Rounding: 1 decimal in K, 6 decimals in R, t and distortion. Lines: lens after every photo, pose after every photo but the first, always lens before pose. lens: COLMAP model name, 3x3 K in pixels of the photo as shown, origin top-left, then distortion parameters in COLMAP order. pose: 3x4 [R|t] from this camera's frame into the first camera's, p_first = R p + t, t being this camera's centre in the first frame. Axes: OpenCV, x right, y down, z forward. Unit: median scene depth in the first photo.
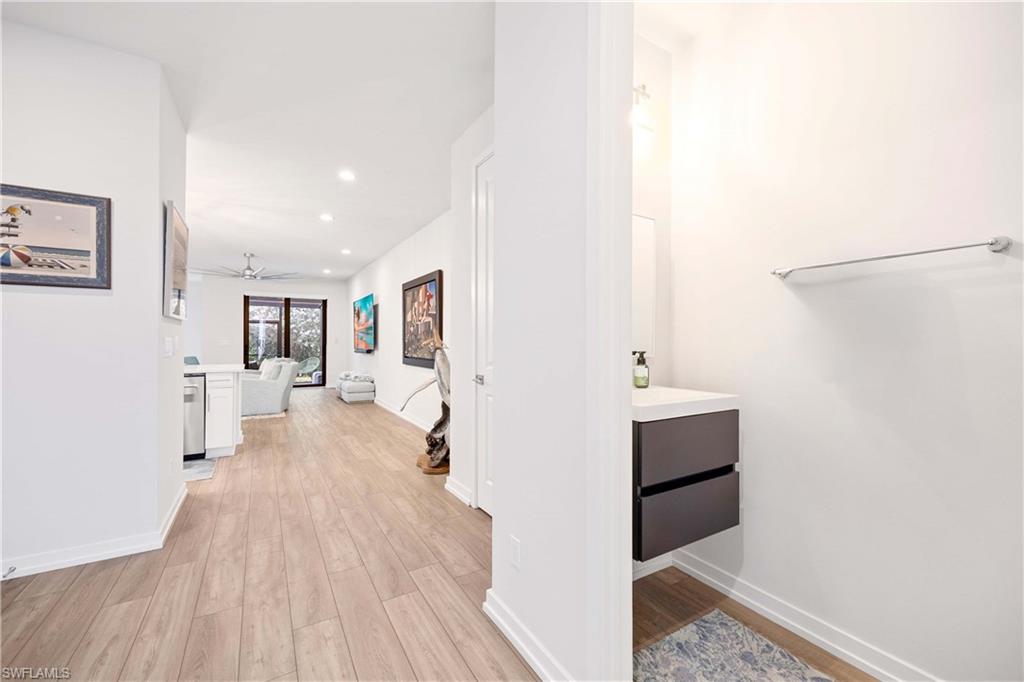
lens RADIAL K [[411.7, 0, 509.5], [0, 411.7, 344.8], [0, 0, 1]] dist [0.014013, -0.002935]
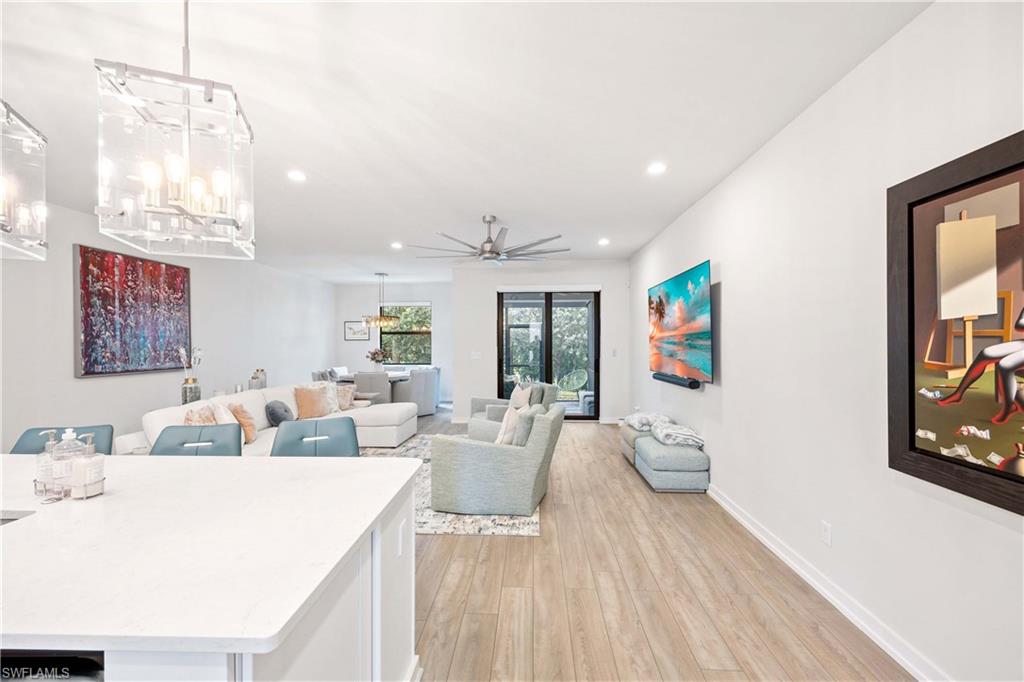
lens RADIAL K [[411.7, 0, 512.4], [0, 411.7, 343.4], [0, 0, 1]] dist [0.014013, -0.002935]
pose [[0.829116, -0.002860, -0.559069, -0.237403], [0.002351, 0.999996, -0.001628, -0.029944], [0.559072, 0.000036, 0.829119, 0.464190]]
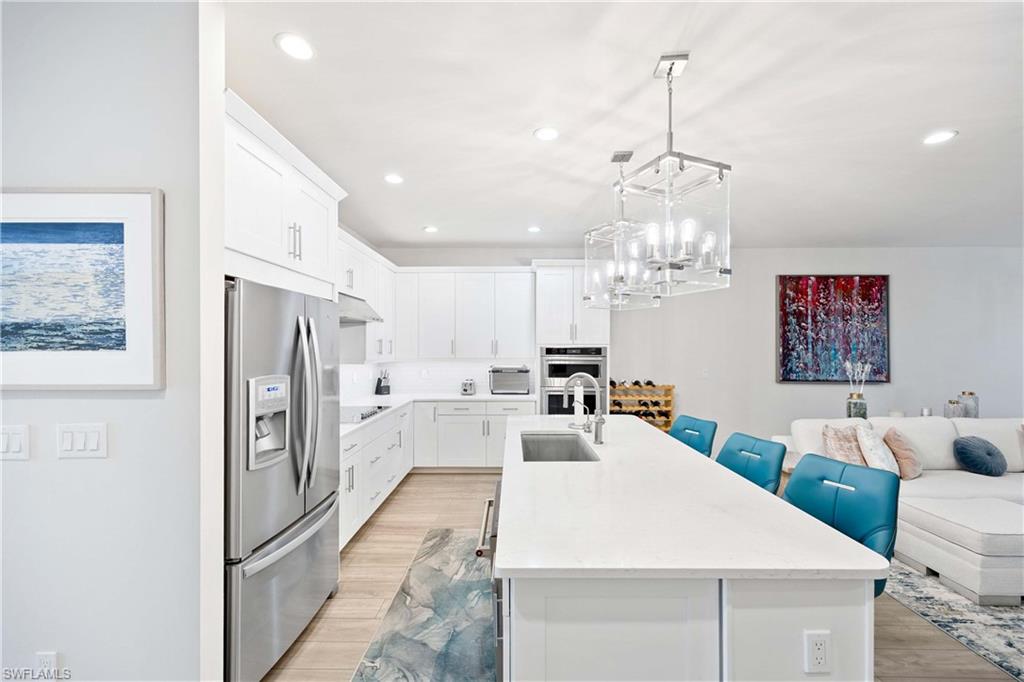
lens RADIAL K [[411.7, 0, 512.0], [0, 411.7, 347.8], [0, 0, 1]] dist [0.014013, -0.002935]
pose [[-0.531636, -0.005302, -0.846957, -0.217761], [-0.006226, 0.999978, -0.002352, -0.039119], [0.846950, 0.004023, -0.531657, 0.582214]]
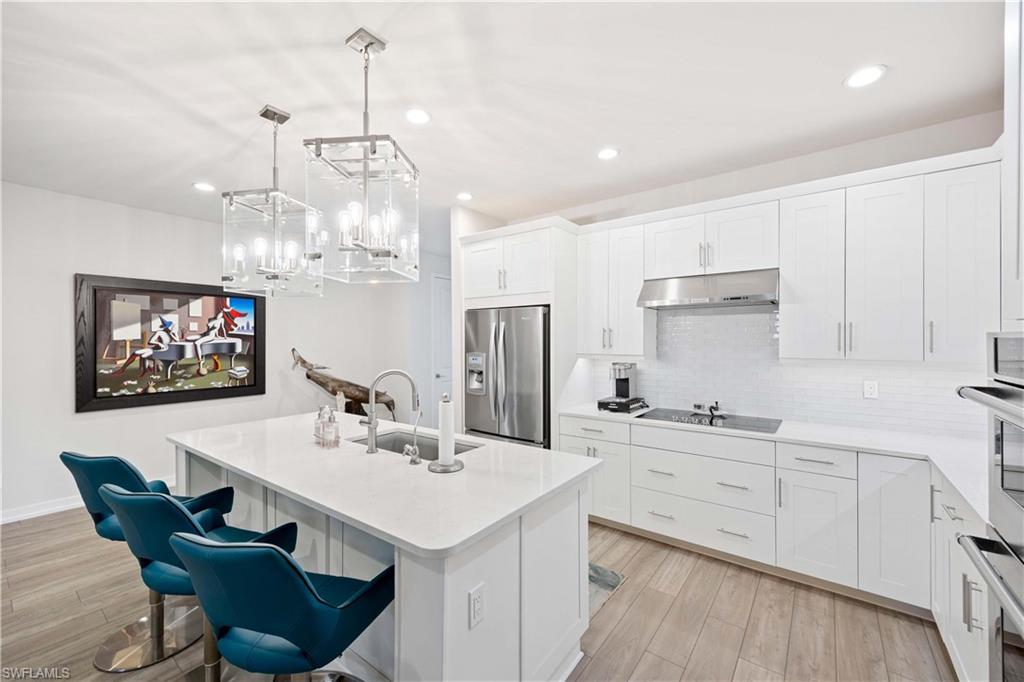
lens RADIAL K [[411.7, 0, 512.0], [0, 411.7, 340.0], [0, 0, 1]] dist [0.014013, -0.002935]
pose [[-0.366953, -0.005764, 0.930222, -0.769791], [0.005980, 0.999946, 0.008555, -0.042084], [-0.930220, 0.008702, -0.366898, 0.490081]]
